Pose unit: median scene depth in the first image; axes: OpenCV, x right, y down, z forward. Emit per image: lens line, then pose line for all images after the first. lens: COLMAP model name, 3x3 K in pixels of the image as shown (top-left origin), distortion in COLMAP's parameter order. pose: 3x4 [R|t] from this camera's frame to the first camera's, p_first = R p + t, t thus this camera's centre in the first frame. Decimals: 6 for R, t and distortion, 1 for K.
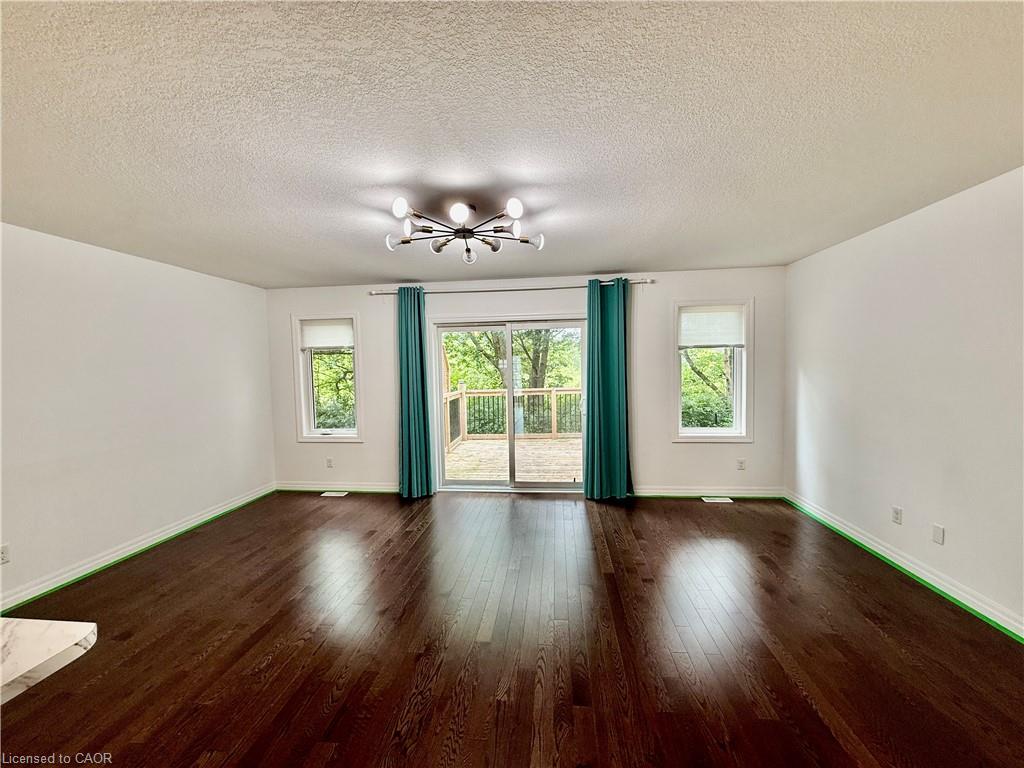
lens RADIAL K [[408.4, 0, 511.5], [0, 408.4, 381.2], [0, 0, 1]] dist [-0.000418, -0.000334]
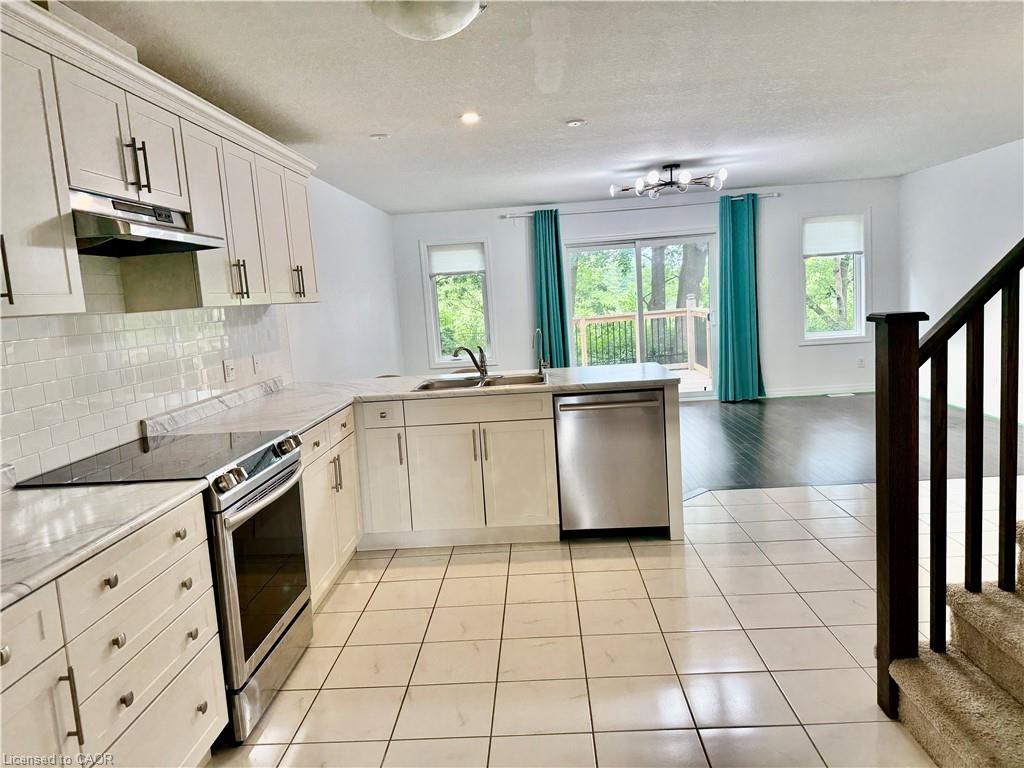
lens RADIAL K [[721.3, 0, 509.3], [0, 721.3, 382.2], [0, 0, 1]] dist [0.034495, -0.014386]
pose [[0.996315, -0.055846, 0.065100, -0.486430], [0.050660, 0.995605, 0.078768, 0.054949], [-0.069213, -0.075180, 0.994765, -0.839765]]
